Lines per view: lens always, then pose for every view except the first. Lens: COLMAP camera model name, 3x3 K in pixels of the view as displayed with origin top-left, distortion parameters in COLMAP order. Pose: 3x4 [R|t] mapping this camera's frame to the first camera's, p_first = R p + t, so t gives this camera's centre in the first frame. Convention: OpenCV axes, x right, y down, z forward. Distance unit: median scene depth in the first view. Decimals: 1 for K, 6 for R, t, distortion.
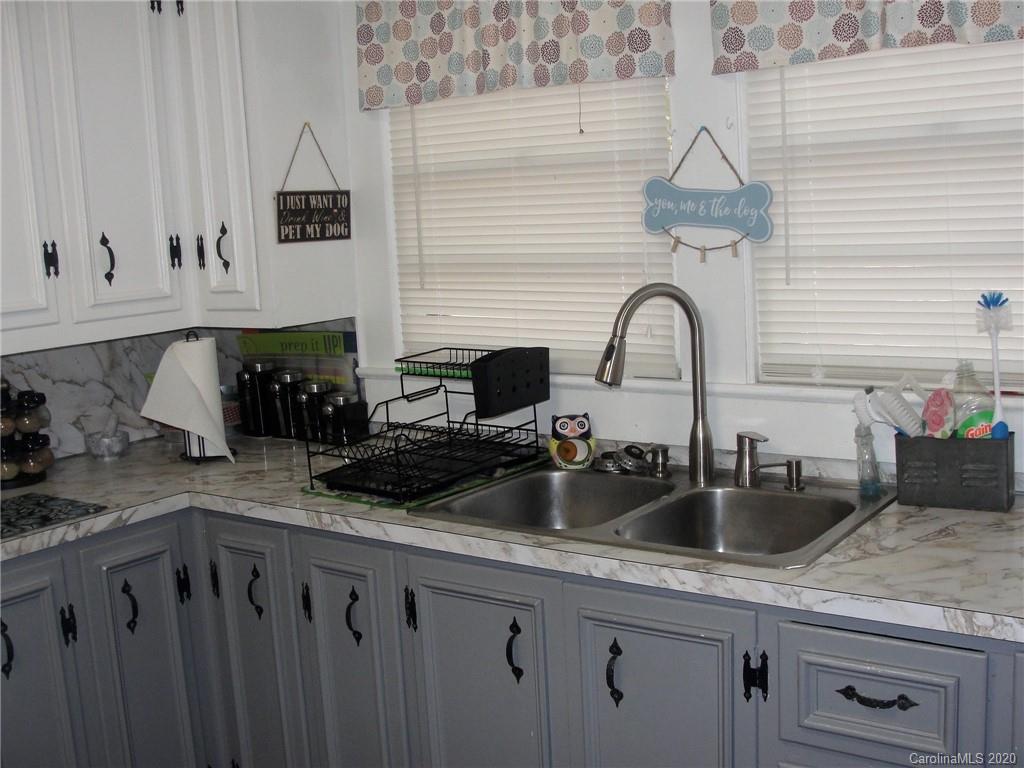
lens RADIAL K [[1165.9, 0, 512.0], [0, 1165.9, 384.0], [0, 0, 1]] dist [-0.194781, 0.217522]
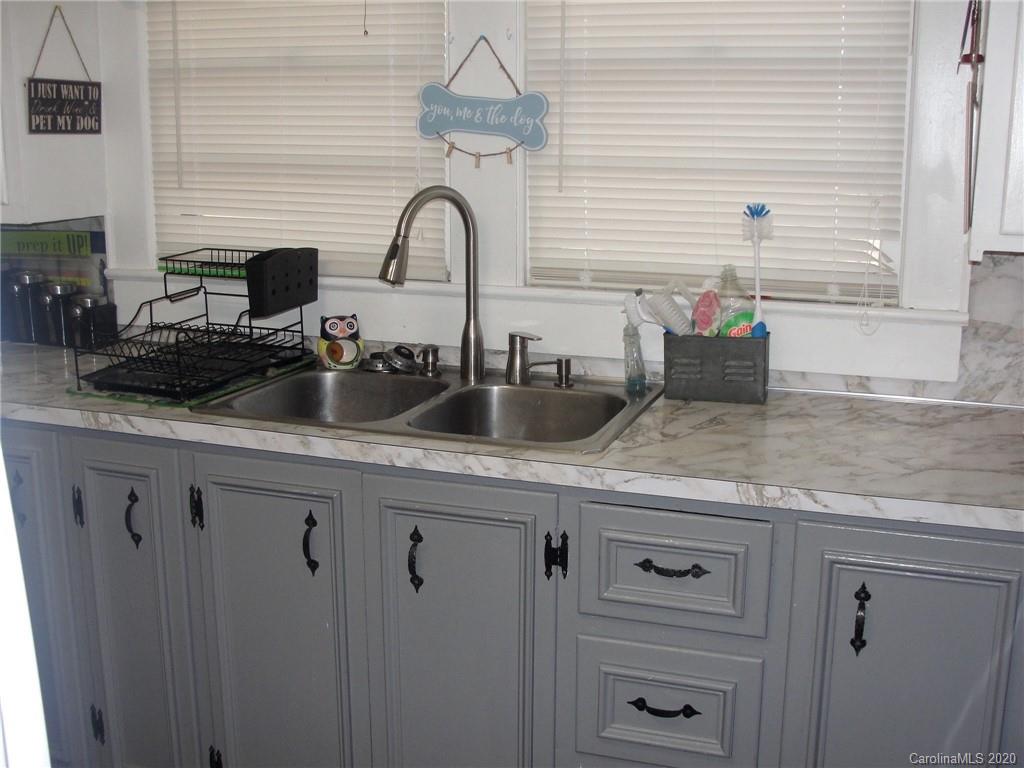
lens RADIAL K [[1165.9, 0, 512.0], [0, 1165.9, 384.0], [0, 0, 1]] dist [-0.194781, 0.217522]
pose [[0.957866, -0.003761, 0.287192, -0.105107], [-0.014310, 0.998047, 0.060798, 0.024405], [-0.286860, -0.062346, 0.955941, -0.007691]]
